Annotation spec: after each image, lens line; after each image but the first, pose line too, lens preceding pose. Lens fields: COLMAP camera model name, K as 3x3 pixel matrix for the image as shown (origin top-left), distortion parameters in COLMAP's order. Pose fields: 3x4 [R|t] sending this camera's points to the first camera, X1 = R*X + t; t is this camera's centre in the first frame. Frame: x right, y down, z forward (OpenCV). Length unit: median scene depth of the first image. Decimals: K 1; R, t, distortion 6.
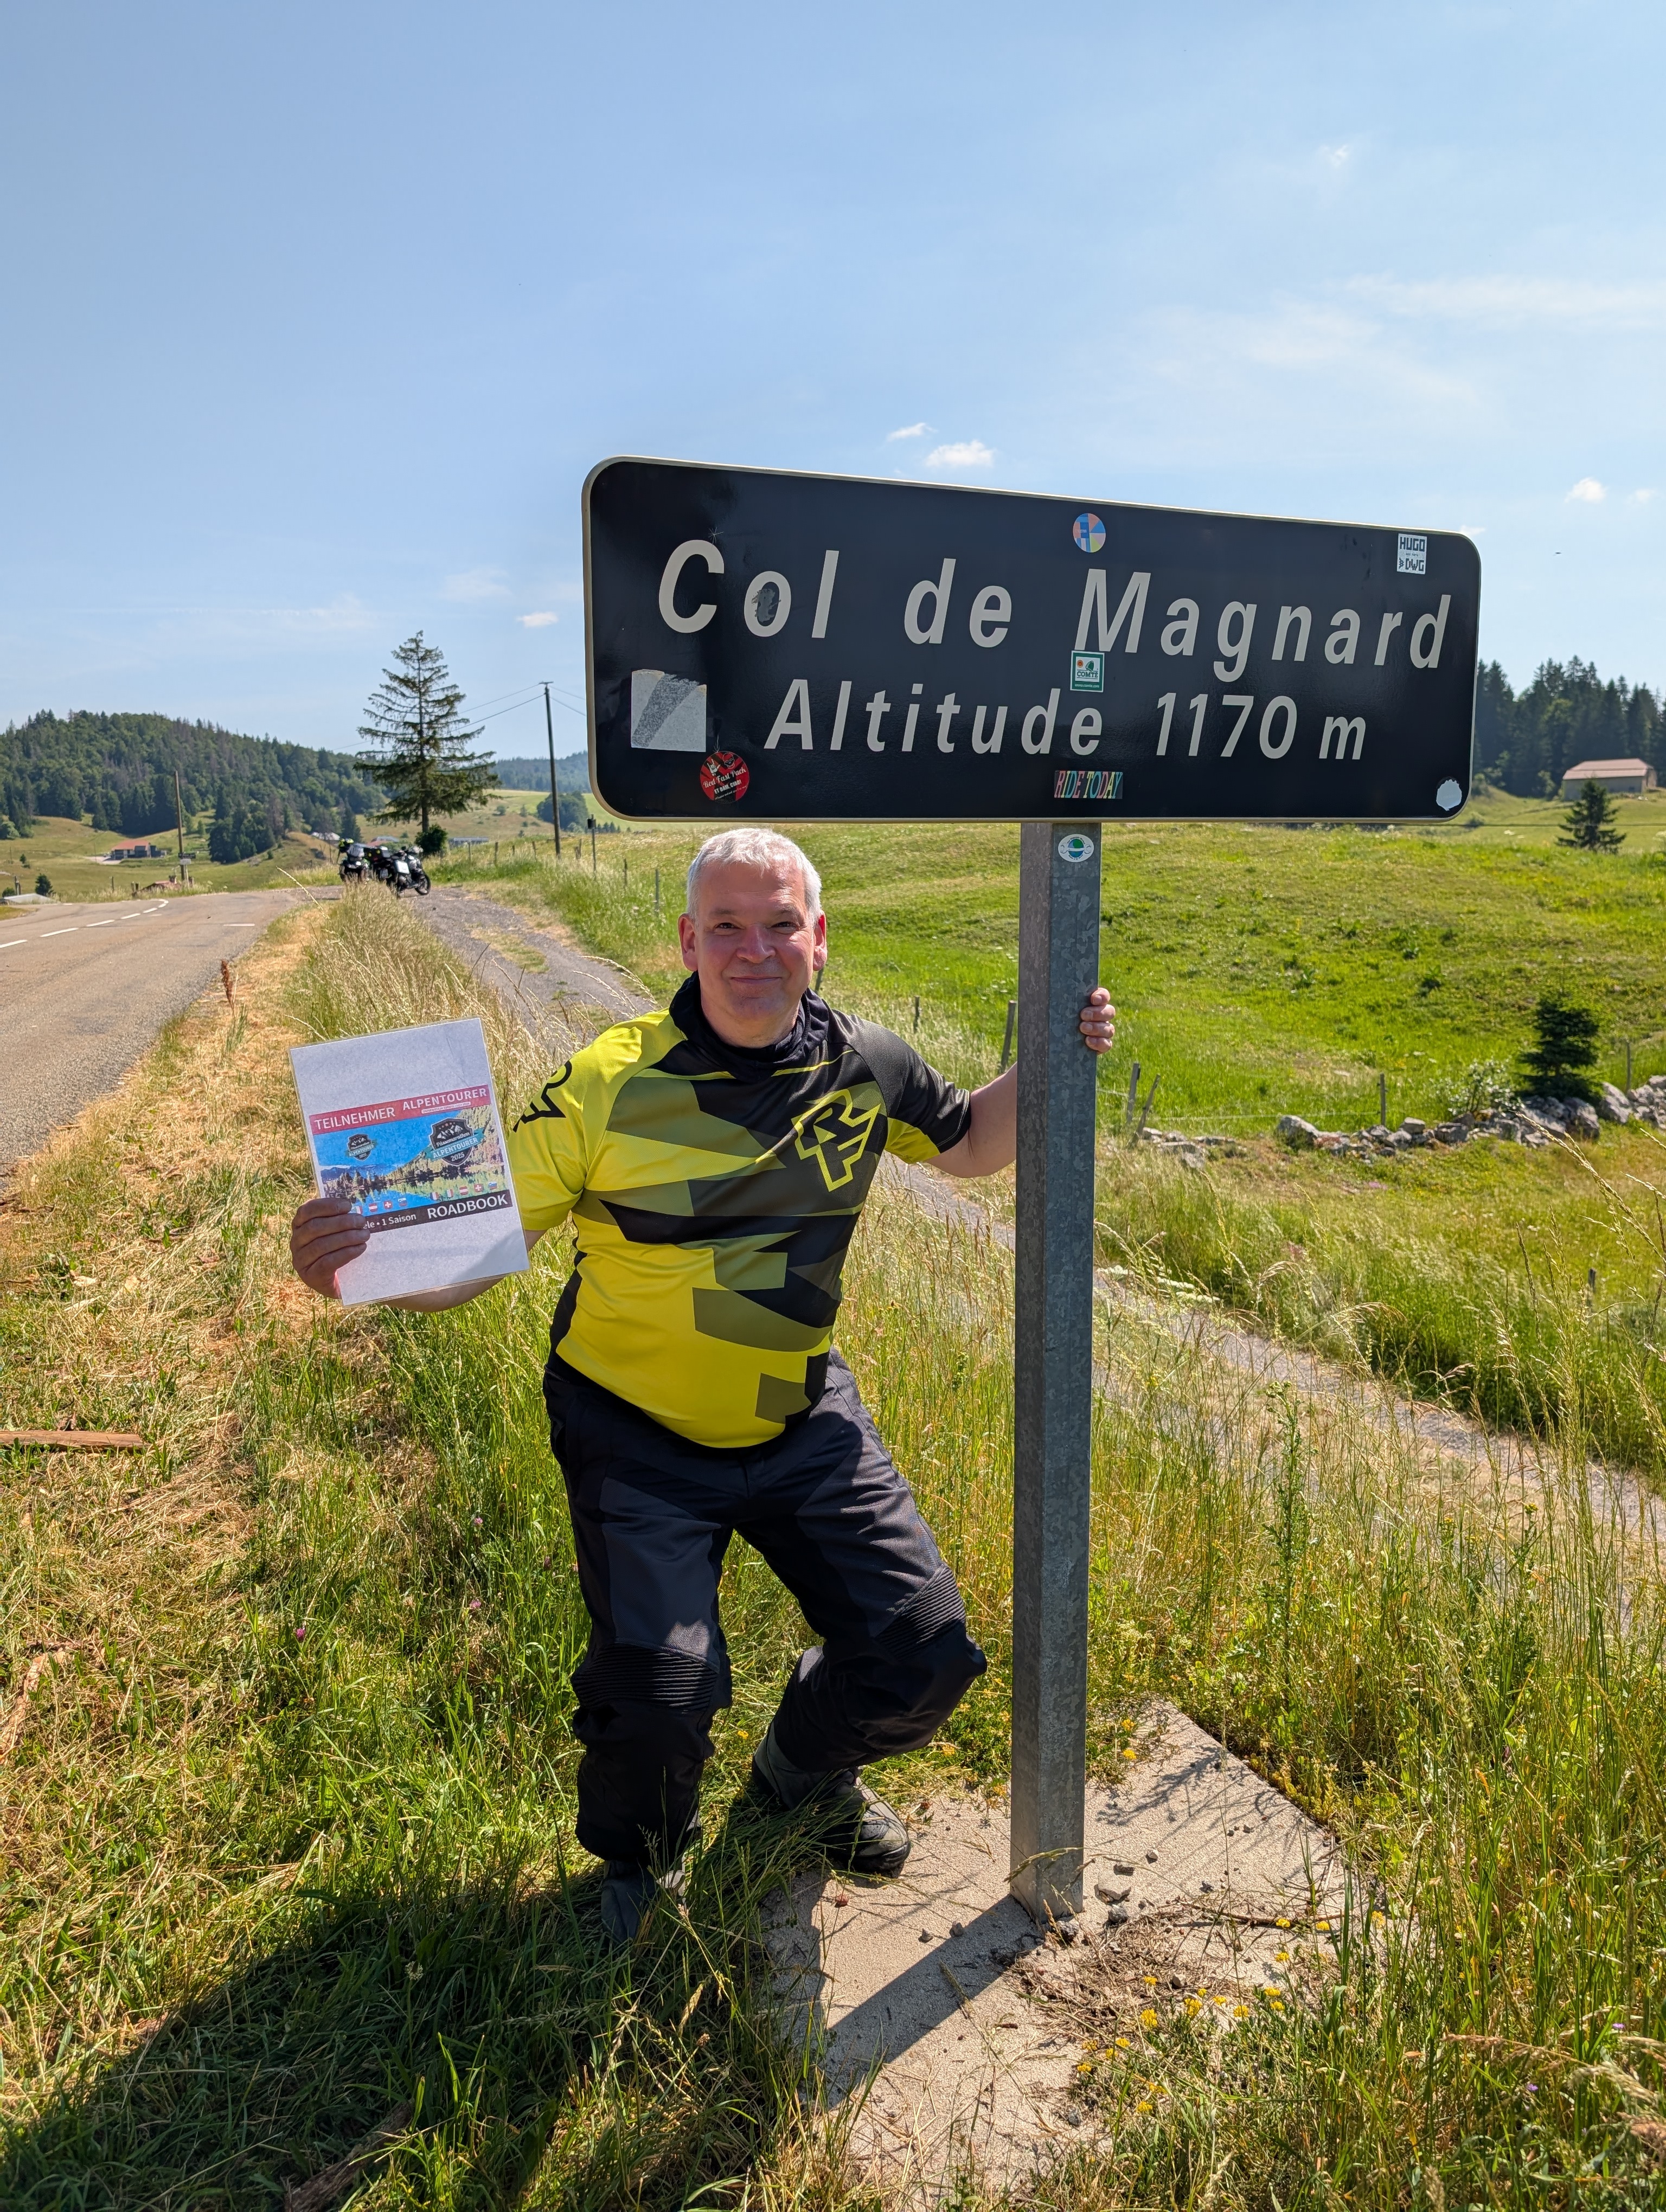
lens RADIAL K [[1690.3, 0, 814.9], [0, 1690.3, 1098.4], [0, 0, 1]] dist [-0.001097, 0.004846]
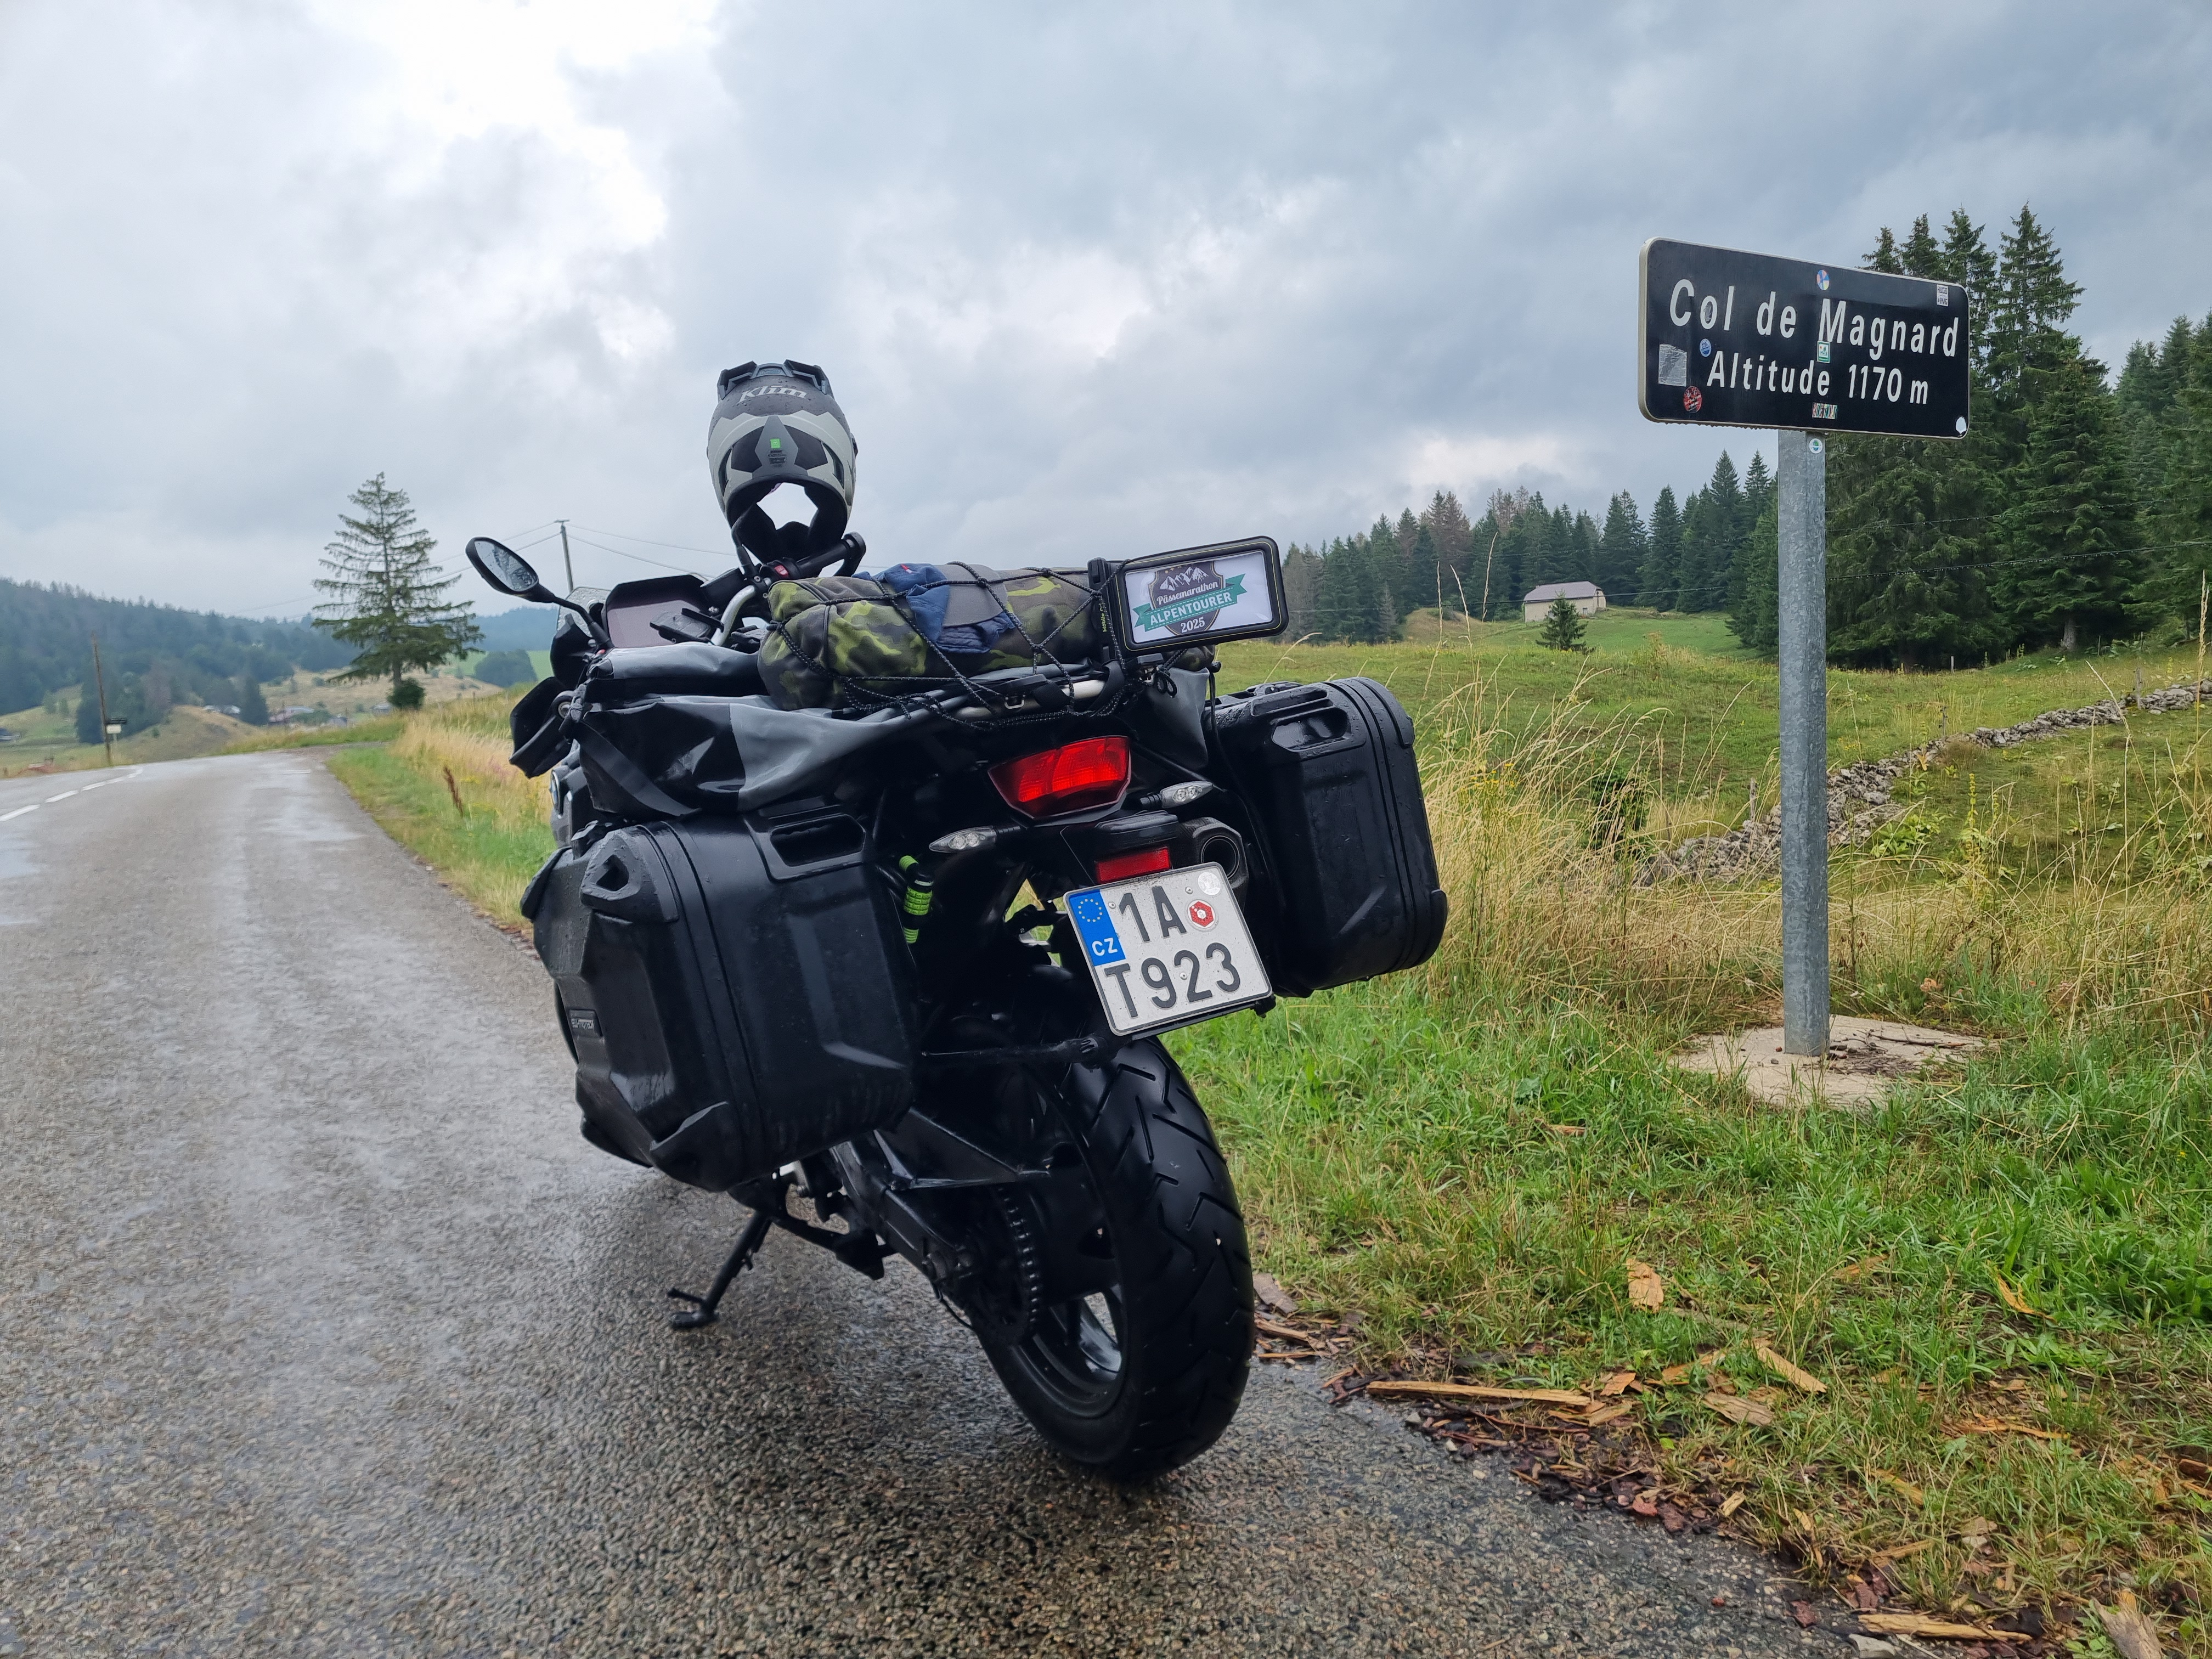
lens RADIAL K [[1757.5, 0, 1174.3], [0, 1757.5, 842.0], [0, 0, 1]] dist [0.039264, -0.003116]
pose [[0.975527, -0.061450, 0.211119, -0.968494], [0.074657, 0.995683, -0.055160, 0.340605], [-0.206818, 0.069572, 0.975903, -0.735784]]
